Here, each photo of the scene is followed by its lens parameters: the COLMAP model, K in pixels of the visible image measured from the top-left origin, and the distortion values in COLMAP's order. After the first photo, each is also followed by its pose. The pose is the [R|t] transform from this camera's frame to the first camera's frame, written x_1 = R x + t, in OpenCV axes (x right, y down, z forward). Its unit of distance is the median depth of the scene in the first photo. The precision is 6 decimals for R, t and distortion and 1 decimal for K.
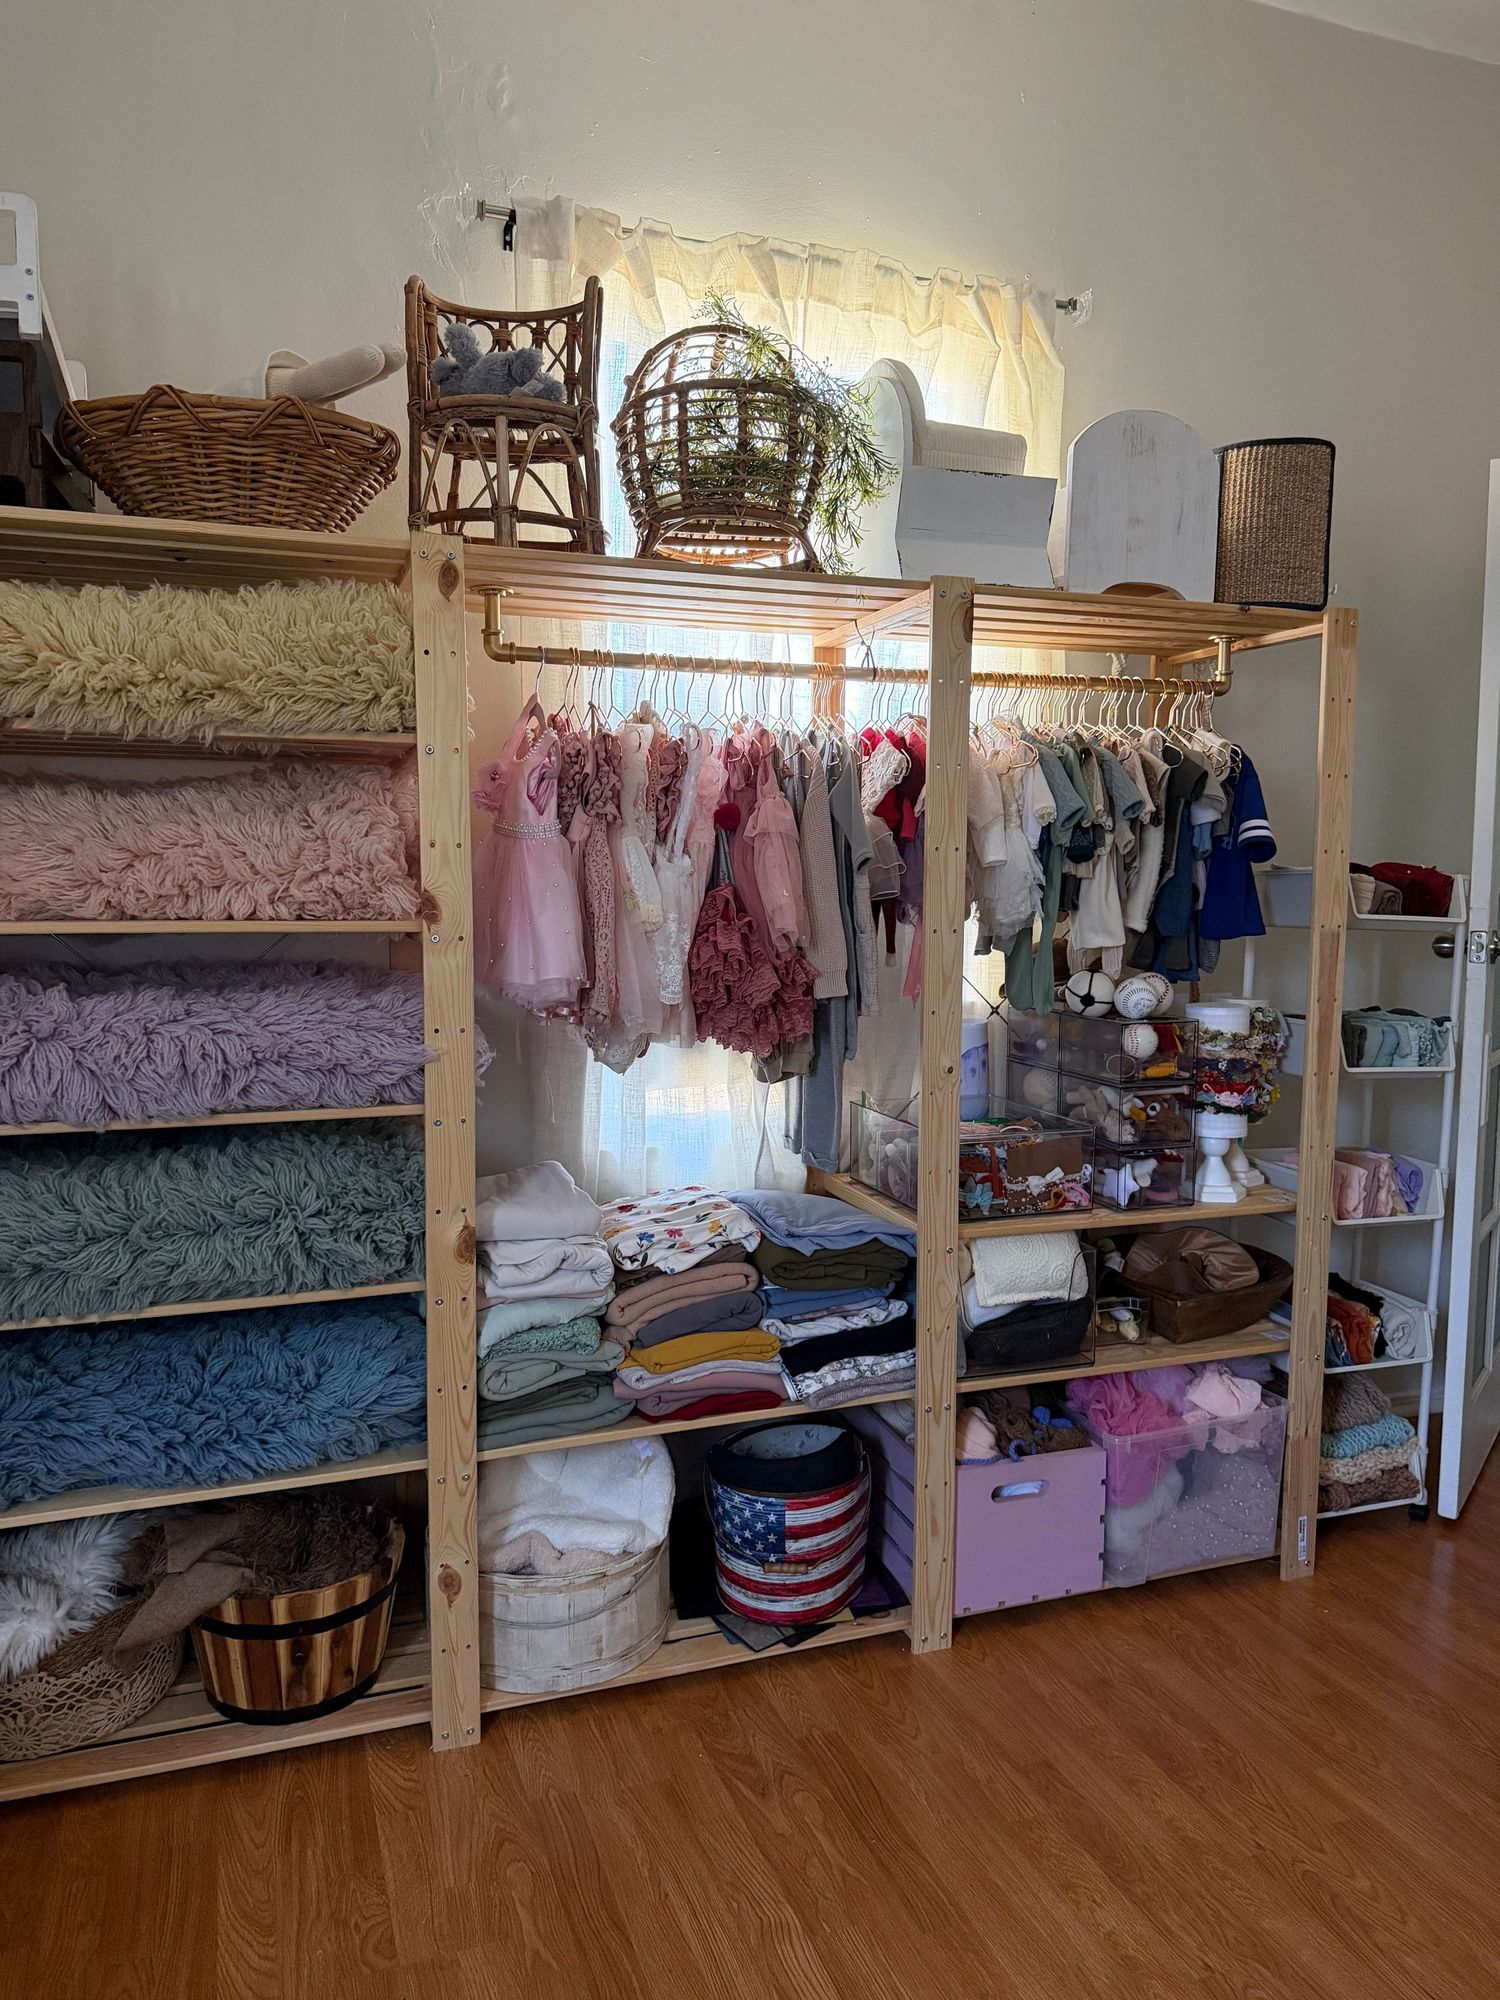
lens RADIAL K [[1406.7, 0, 750.0], [0, 1406.7, 1000.0], [0, 0, 1]] dist [0.006969, -0.036397]
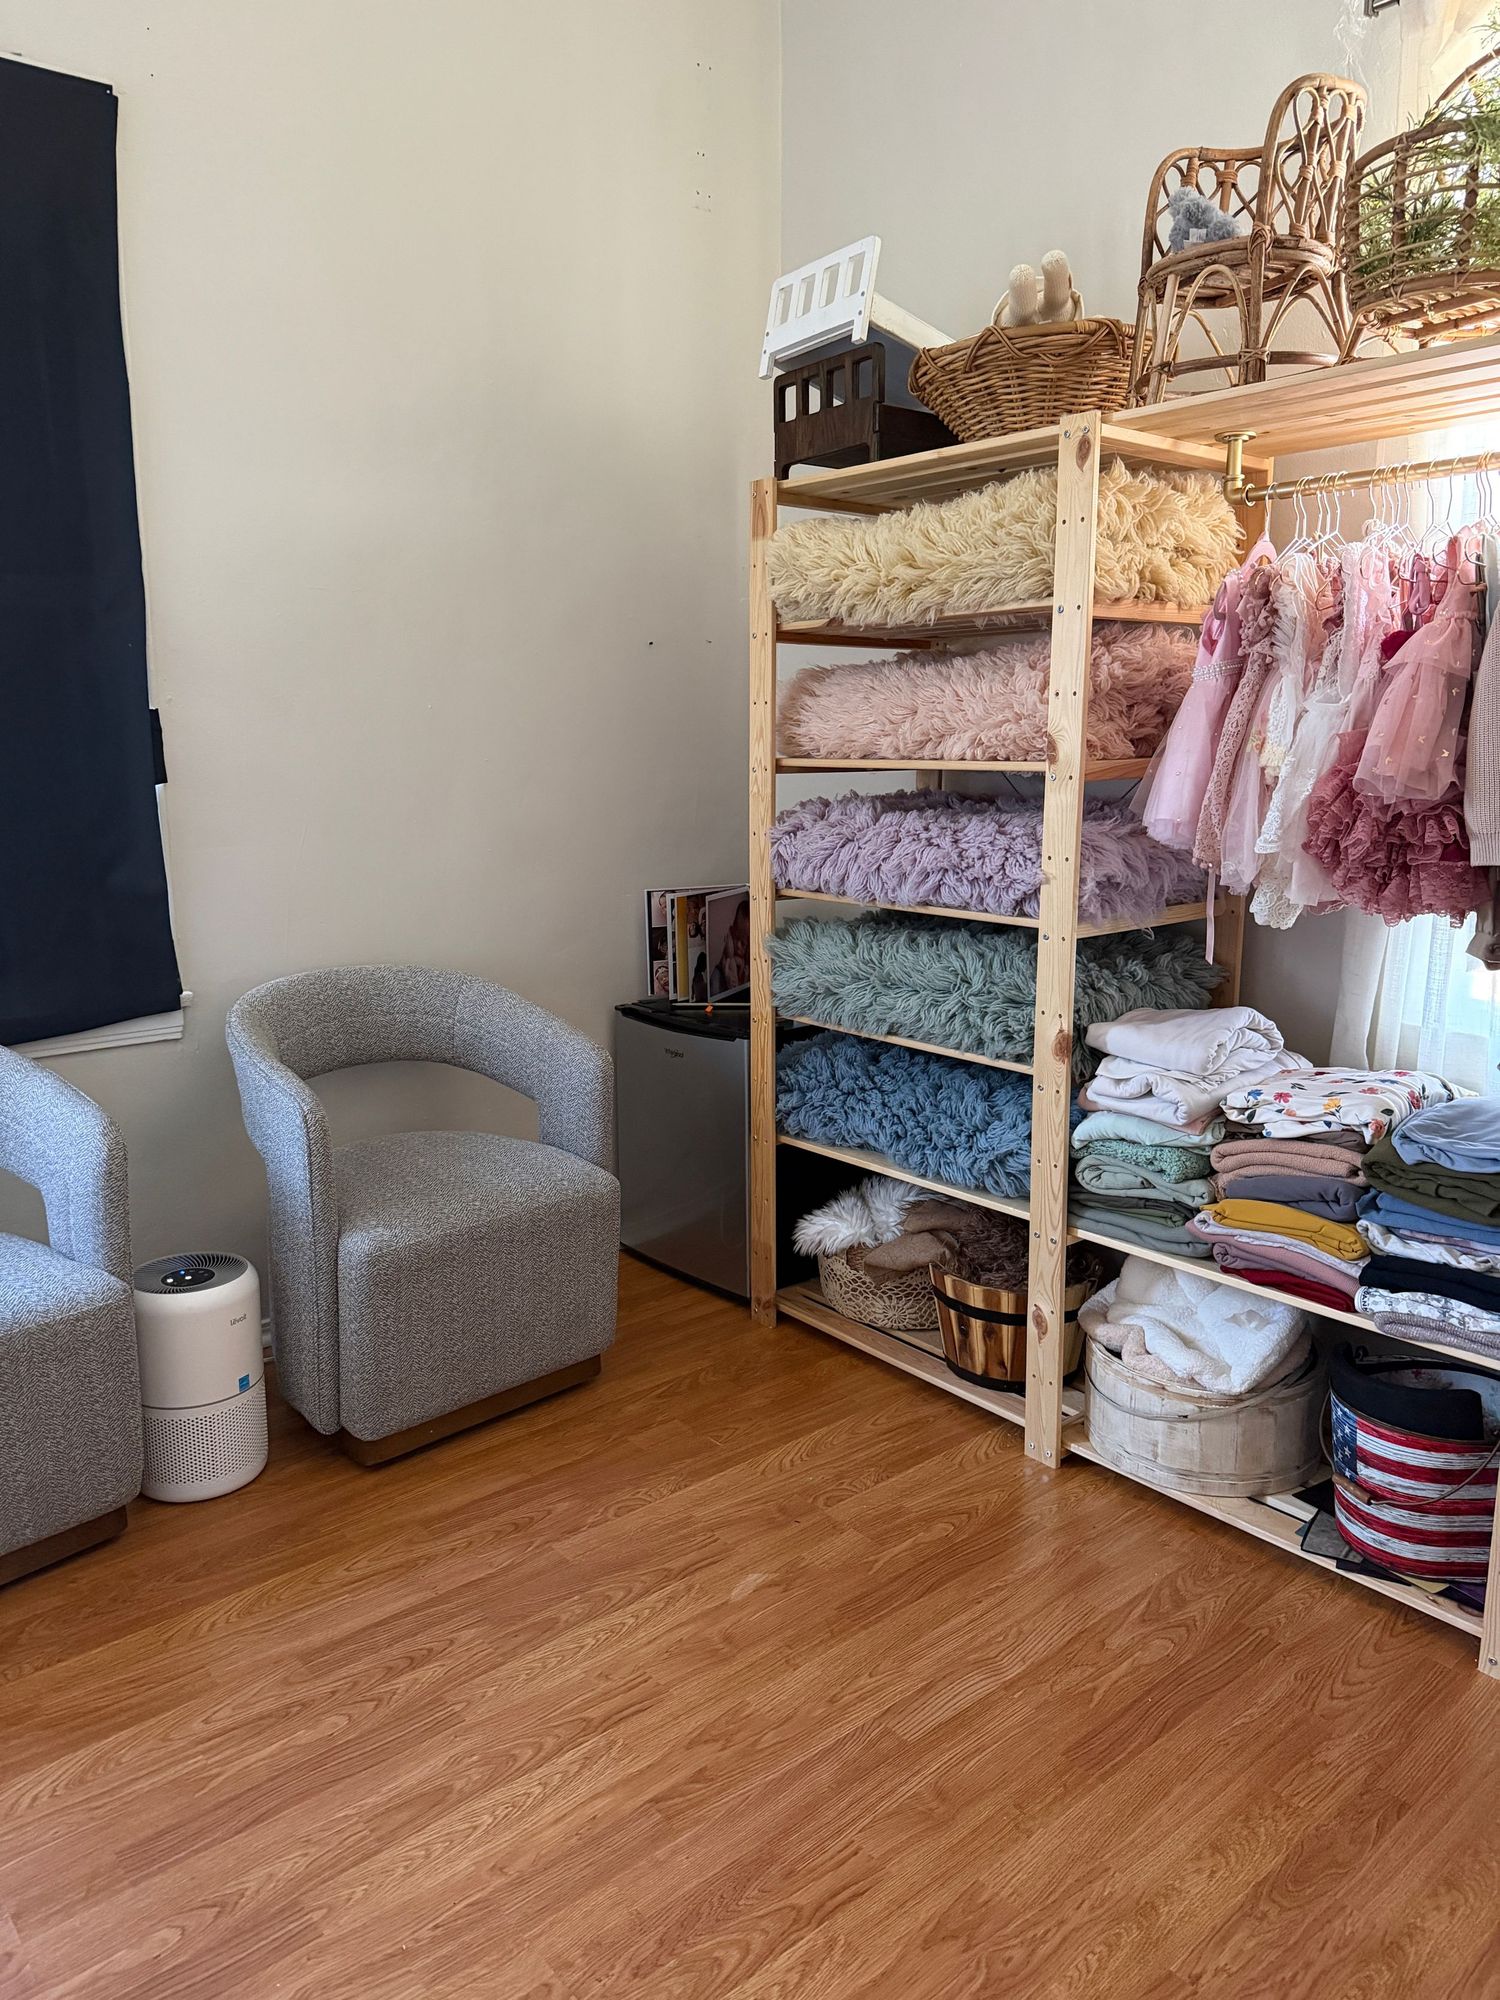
lens RADIAL K [[1406.7, 0, 750.0], [0, 1406.7, 1000.0], [0, 0, 1]] dist [0.006969, -0.036397]
pose [[0.357233, 0.179096, -0.916684, 0.704891], [-0.080878, 0.983689, 0.160669, -0.027760], [0.930507, 0.016744, 0.365891, 0.306690]]
